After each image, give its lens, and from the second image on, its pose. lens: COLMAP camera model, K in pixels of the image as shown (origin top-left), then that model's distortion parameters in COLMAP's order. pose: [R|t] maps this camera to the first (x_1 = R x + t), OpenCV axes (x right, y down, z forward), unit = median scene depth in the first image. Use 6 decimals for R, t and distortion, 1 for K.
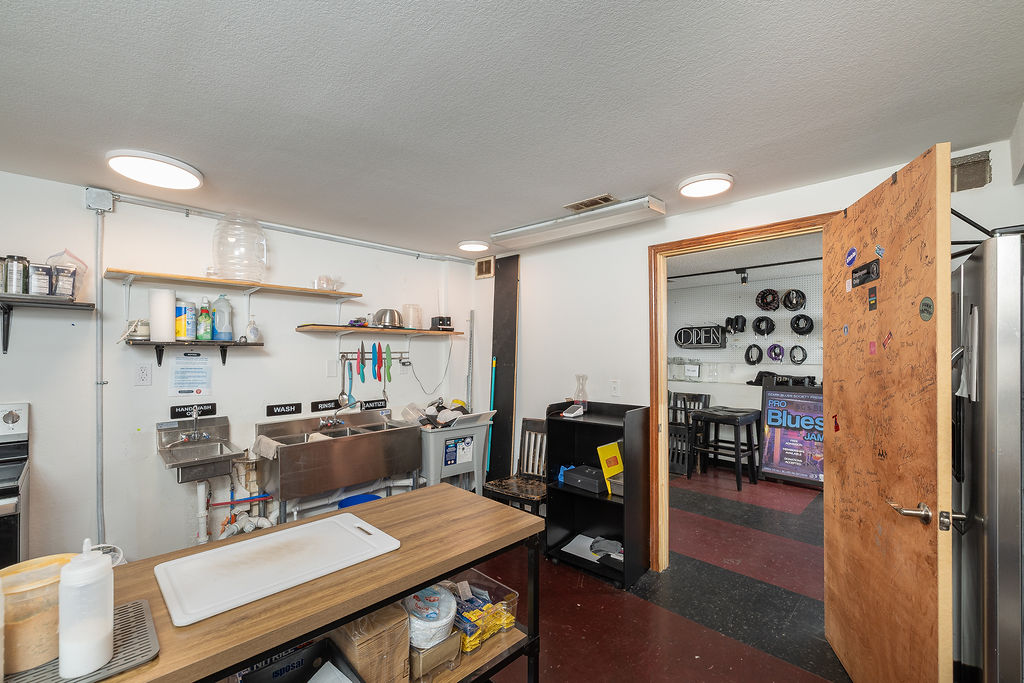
lens RADIAL K [[439.4, 0, 528.7], [0, 439.4, 349.2], [0, 0, 1]] dist [0.001857, 0.000306]
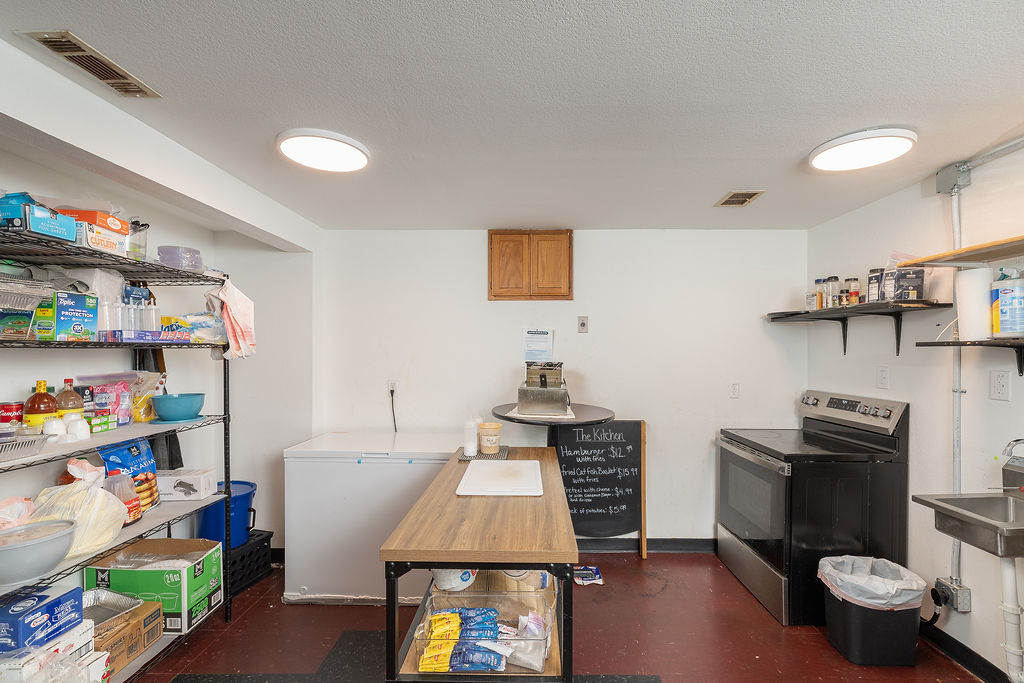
lens RADIAL K [[439.4, 0, 513.1], [0, 439.4, 349.6], [0, 0, 1]] dist [0.001857, 0.000306]
pose [[-0.738797, -0.001099, -0.673927, 0.191585], [0.002800, 0.999985, -0.004701, -0.001441], [0.673922, -0.005361, -0.738783, 0.807239]]
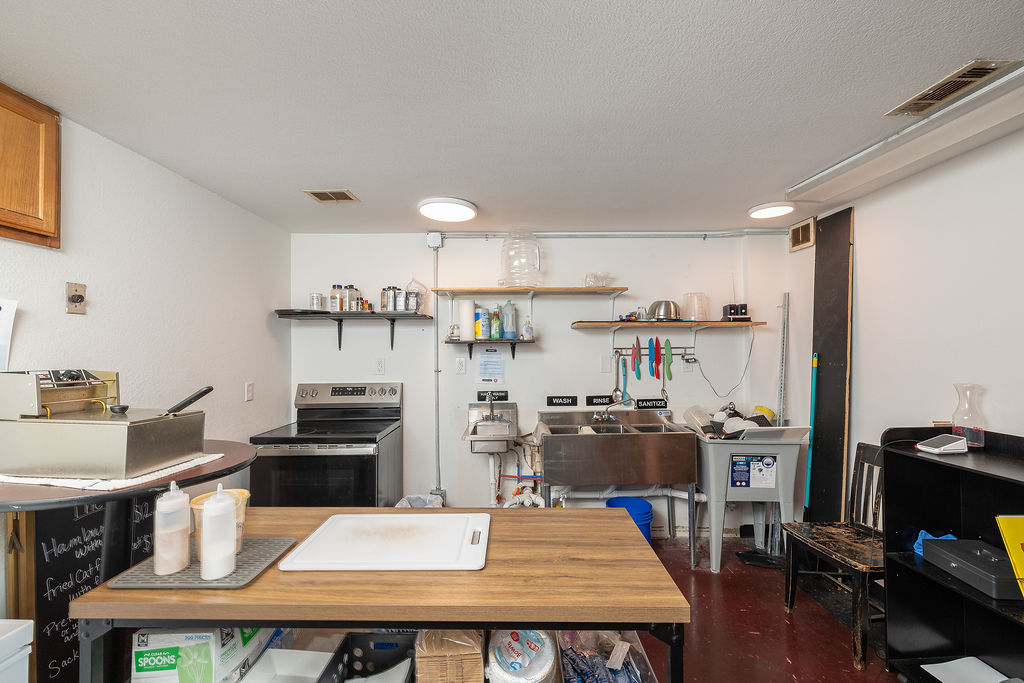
lens RADIAL K [[439.4, 0, 504.4], [0, 439.4, 339.0], [0, 0, 1]] dist [0.001857, 0.000306]
pose [[0.681677, -0.019100, -0.731404, 0.147939], [0.010107, 0.999810, -0.016689, 0.000778], [0.731584, 0.003985, 0.681740, 0.160033]]
